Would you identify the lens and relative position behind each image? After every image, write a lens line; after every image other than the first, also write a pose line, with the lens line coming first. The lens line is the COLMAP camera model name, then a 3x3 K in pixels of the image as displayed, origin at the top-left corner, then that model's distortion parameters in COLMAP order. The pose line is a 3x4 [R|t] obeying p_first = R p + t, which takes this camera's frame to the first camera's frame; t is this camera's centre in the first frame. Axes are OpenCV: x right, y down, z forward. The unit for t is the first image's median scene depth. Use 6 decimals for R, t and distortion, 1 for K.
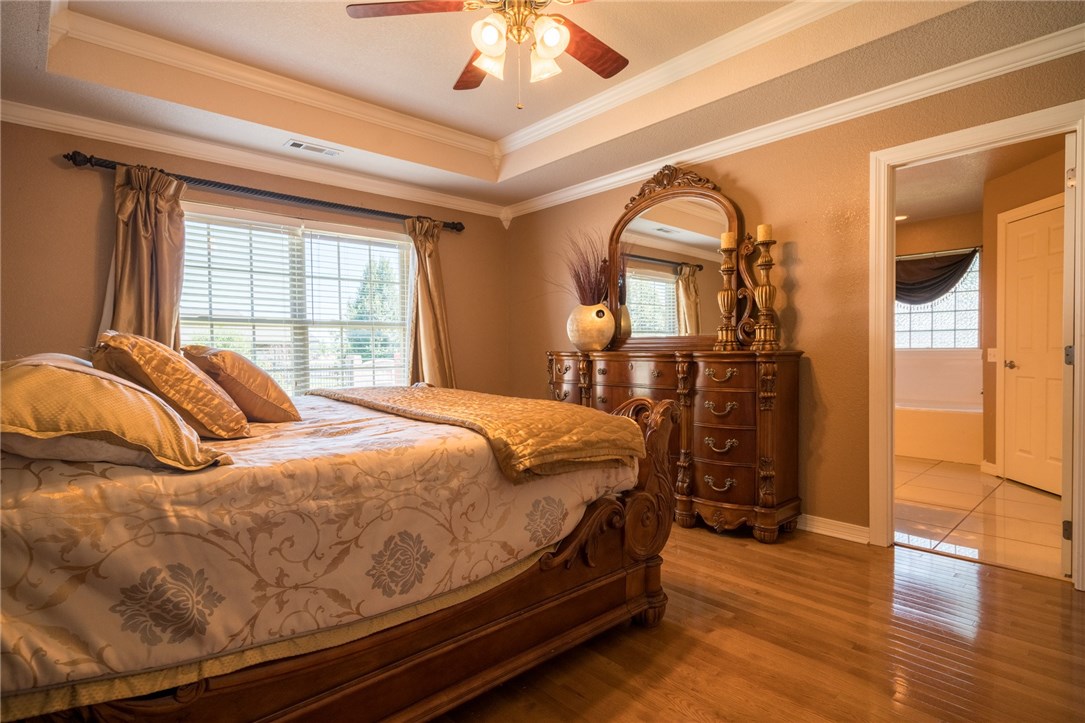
lens RADIAL K [[546.6, 0, 543.4], [0, 546.6, 357.0], [0, 0, 1]] dist [0.001982, 0.000815]
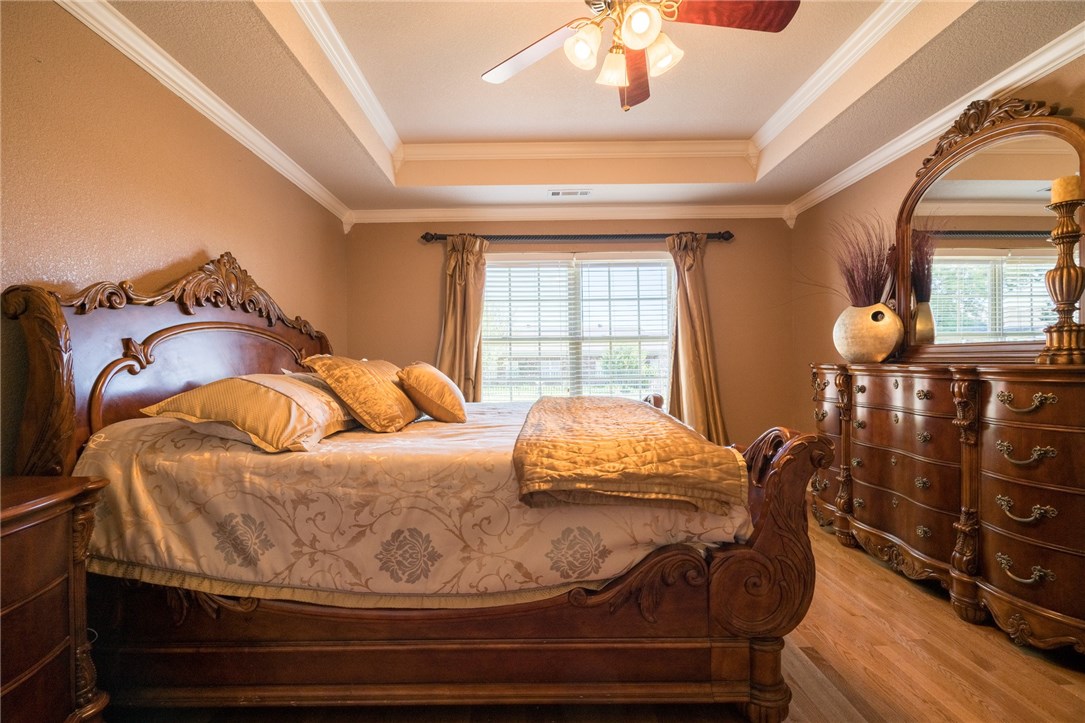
lens RADIAL K [[493.5, 0, 542.5], [0, 493.5, 361.5], [0, 0, 1]] dist [-0.003028, 0.000656]
pose [[0.746286, -0.001632, -0.665623, 0.551197], [-0.002173, 0.999986, -0.004888, -0.021193], [0.665622, 0.005094, 0.746272, 0.359157]]
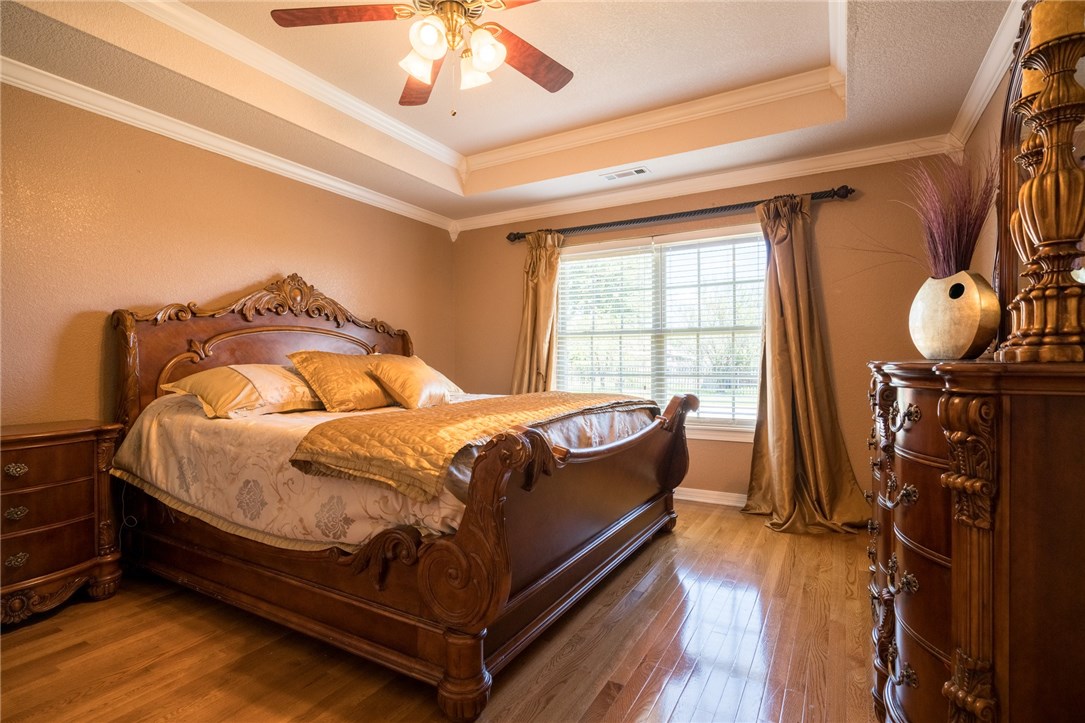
lens RADIAL K [[532.8, 0, 542.5], [0, 532.8, 361.5], [0, 0, 1]] dist [-0.000226, 0.000148]
pose [[0.308074, 0.009215, -0.951318, 1.218511], [-0.008052, 0.999943, 0.007079, -0.023728], [0.951328, 0.005479, 0.308131, 1.137579]]
